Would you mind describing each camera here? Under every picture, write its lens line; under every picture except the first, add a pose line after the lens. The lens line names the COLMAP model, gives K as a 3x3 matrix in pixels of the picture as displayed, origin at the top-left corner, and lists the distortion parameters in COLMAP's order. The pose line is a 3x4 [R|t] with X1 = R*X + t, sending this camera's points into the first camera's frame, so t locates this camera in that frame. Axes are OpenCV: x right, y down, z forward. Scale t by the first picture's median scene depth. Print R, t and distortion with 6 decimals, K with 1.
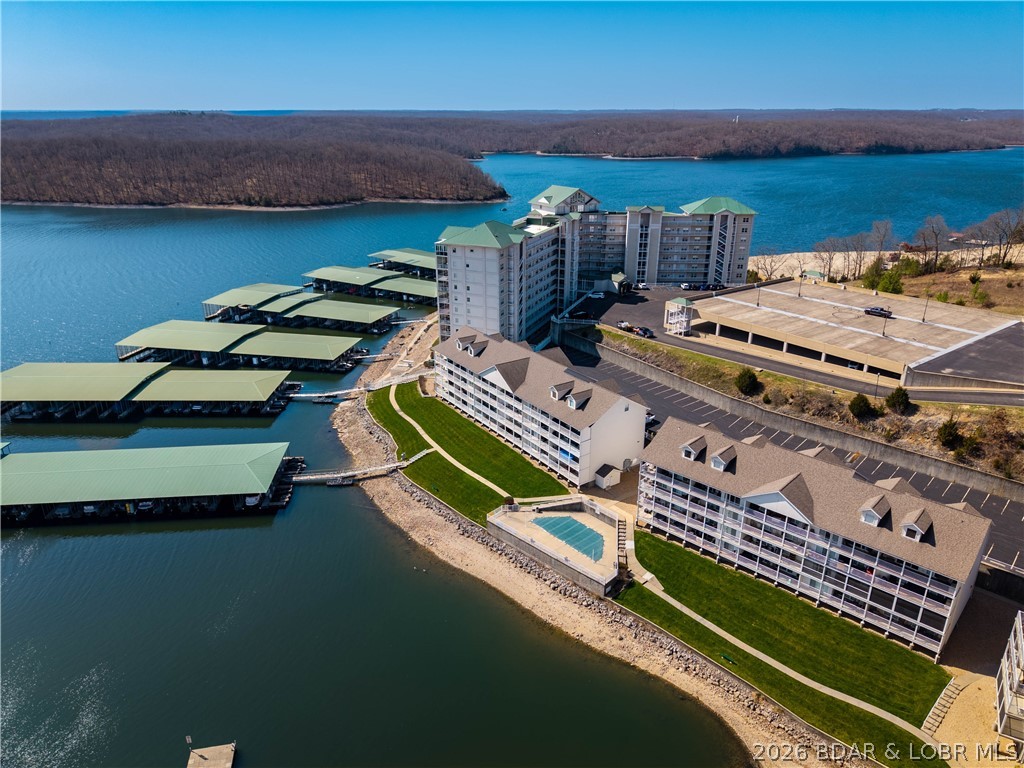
lens RADIAL K [[684.2, 0, 512.0], [0, 684.2, 384.0], [0, 0, 1]] dist [0.027687, -0.031671]
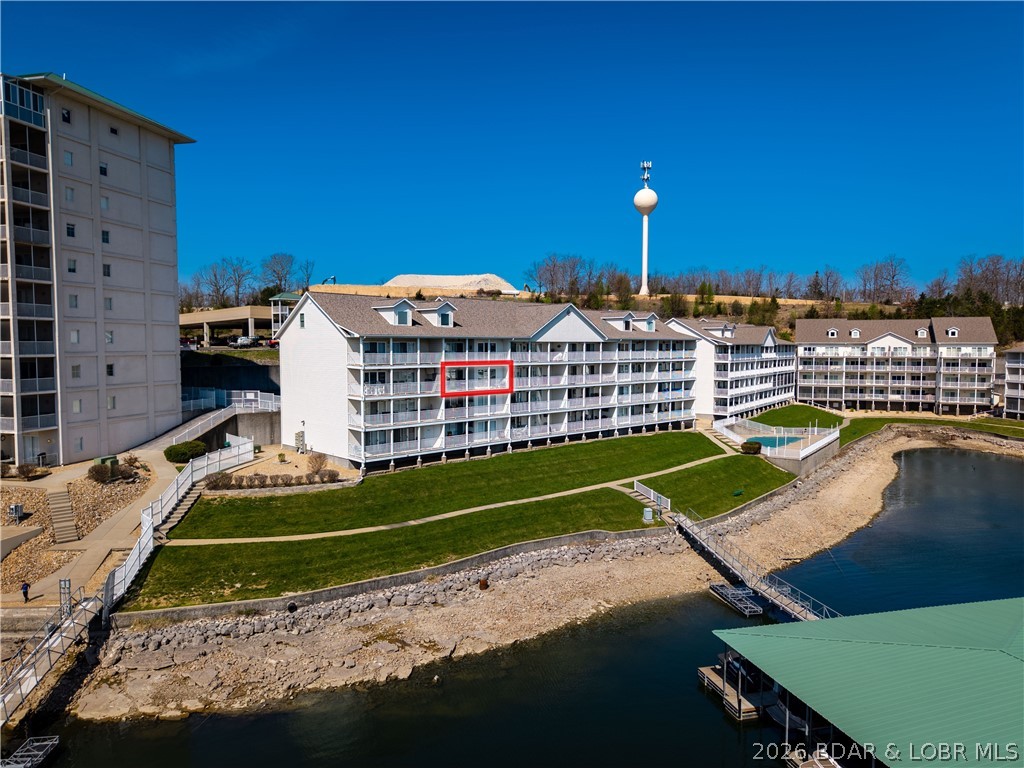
lens RADIAL K [[684.2, 0, 512.0], [0, 684.2, 384.0], [0, 0, 1]] dist [0.027687, -0.031671]
pose [[-0.159693, -0.052956, 0.985745, -0.446297], [0.362251, 0.925754, 0.108418, -0.033973], [-0.918299, 0.374401, -0.128653, 0.885456]]
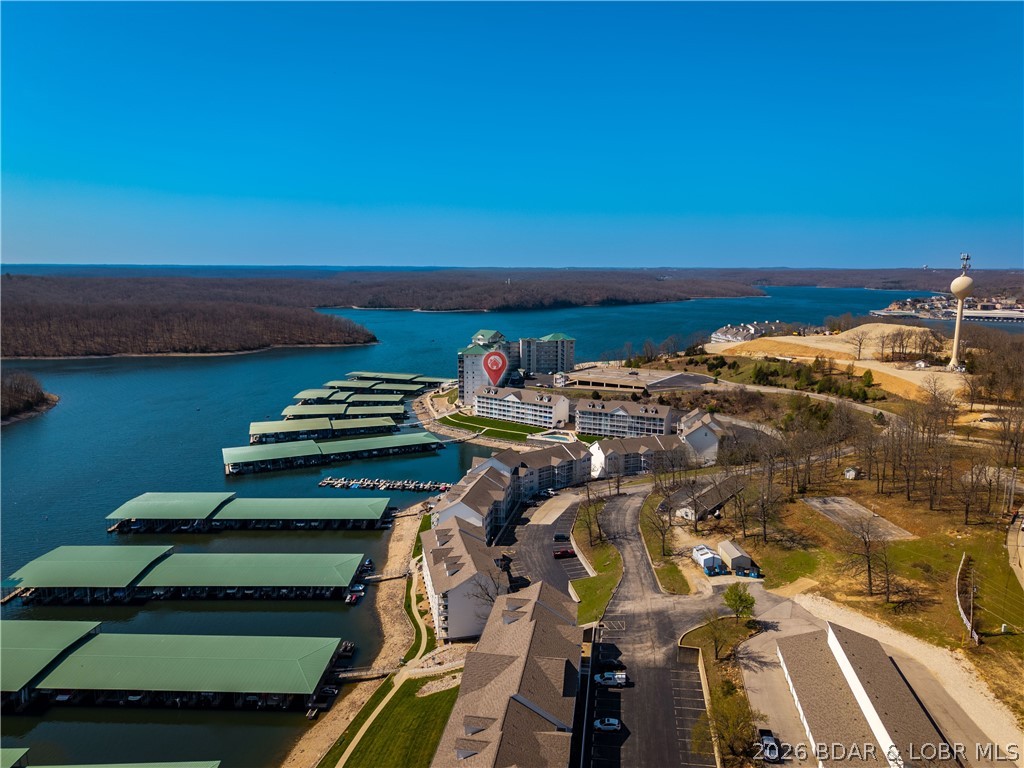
lens RADIAL K [[681.4, 0, 512.0], [0, 681.4, 384.0], [0, 0, 1]] dist [0.039920, -0.038077]
pose [[0.944944, -0.050571, 0.323300, -0.680657], [0.116085, 0.975534, -0.186700, 0.337558], [-0.305949, 0.213951, 0.927696, -1.144409]]
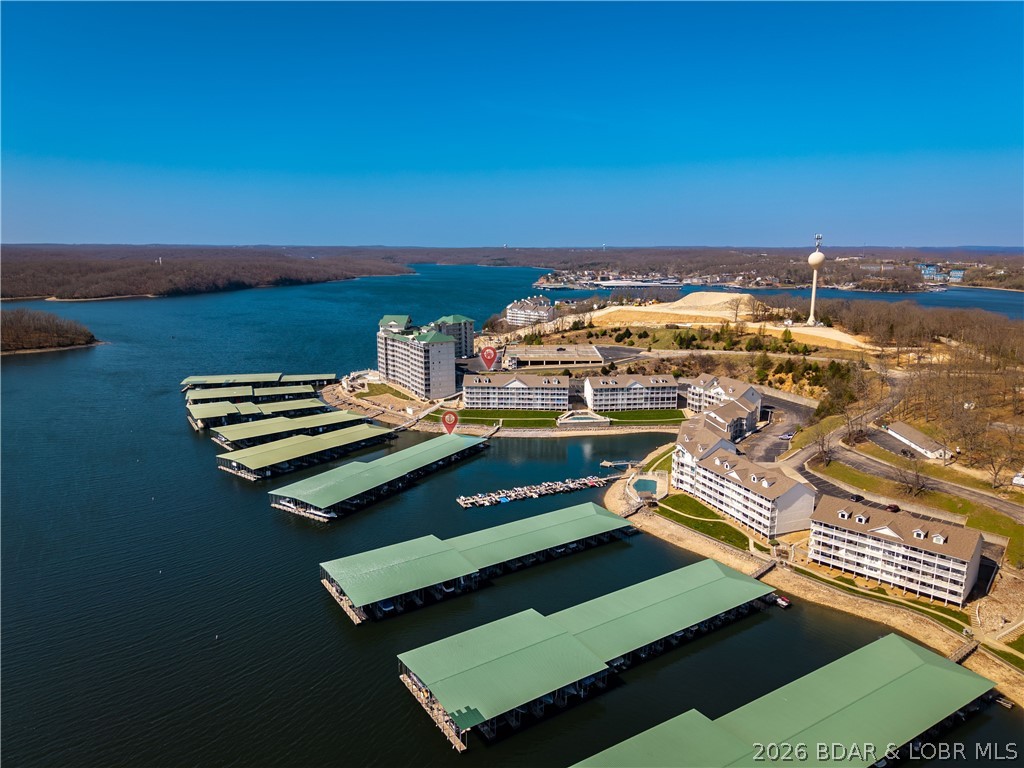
lens RADIAL K [[680.1, 0, 512.0], [0, 680.1, 384.0], [0, 0, 1]] dist [0.089556, -0.156040]
pose [[0.611813, -0.152161, 0.776229, -1.538930], [0.287123, 0.957112, -0.038688, 0.064719], [-0.737051, 0.246543, 0.629263, -0.438957]]
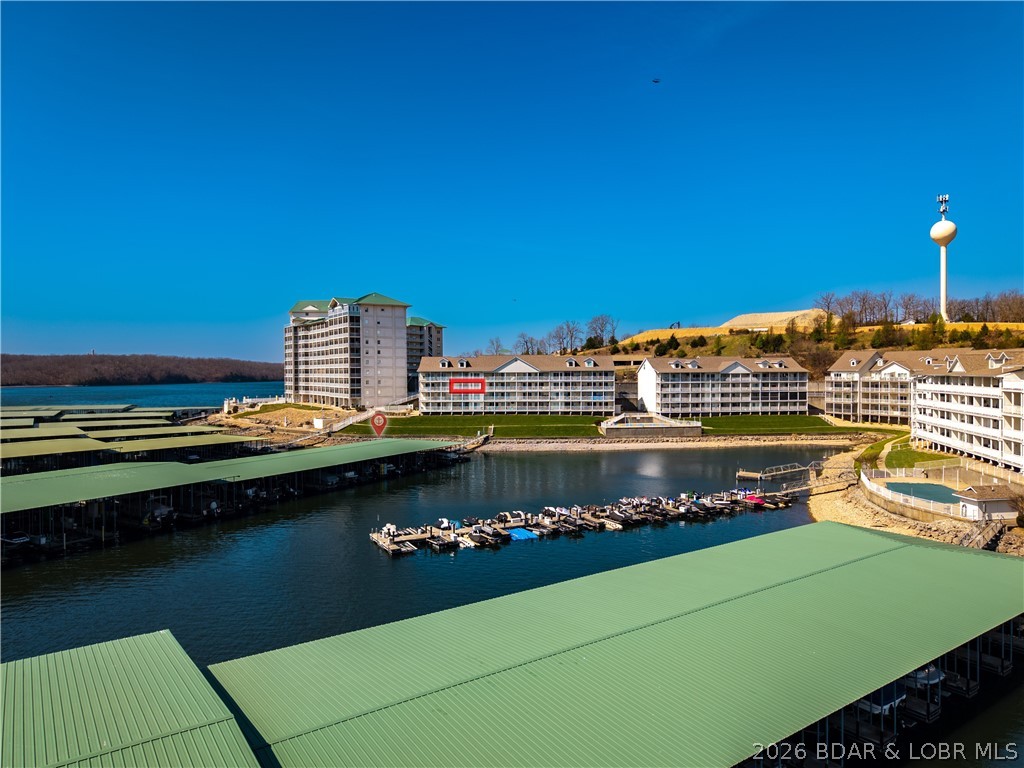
lens RADIAL K [[684.2, 0, 512.0], [0, 684.2, 384.0], [0, 0, 1]] dist [0.027687, -0.031671]
pose [[0.580953, -0.014585, 0.813807, -0.879995], [0.301954, 0.932354, -0.198847, 0.225713], [-0.755856, 0.361253, 0.546057, 0.221819]]
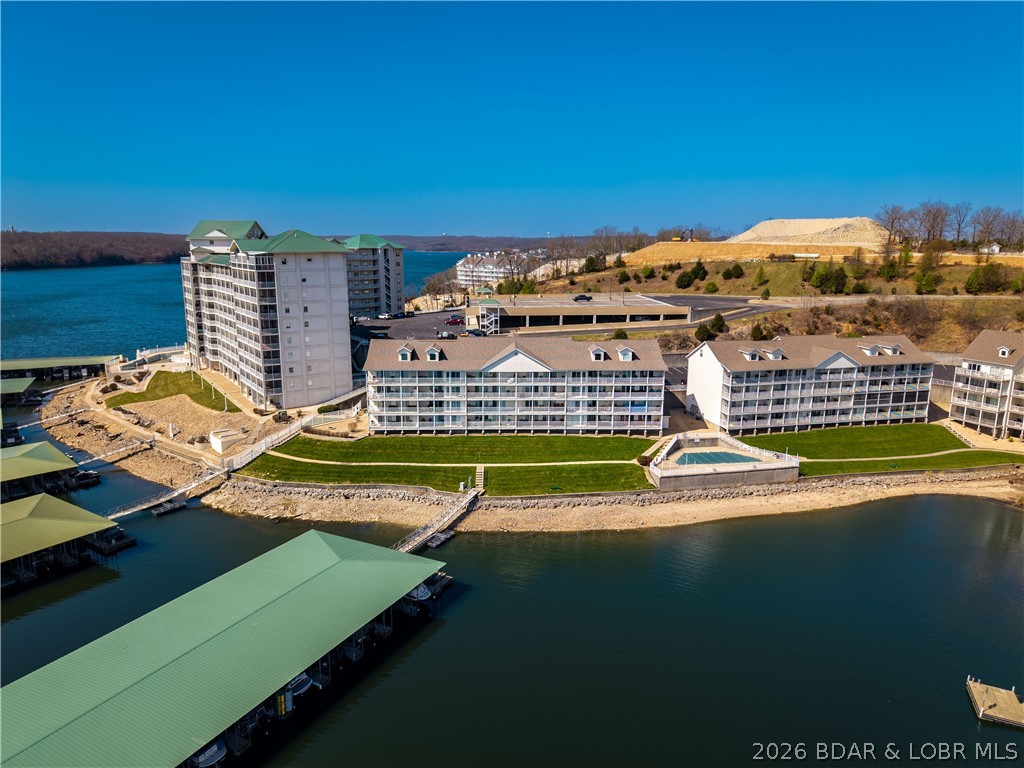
lens RADIAL K [[684.2, 0, 512.0], [0, 684.2, 384.0], [0, 0, 1]] dist [0.027687, -0.031671]
pose [[0.540643, -0.165782, 0.824756, -0.593310], [0.303357, 0.952849, -0.007326, 0.016855], [-0.784653, 0.254156, 0.565442, 0.400669]]
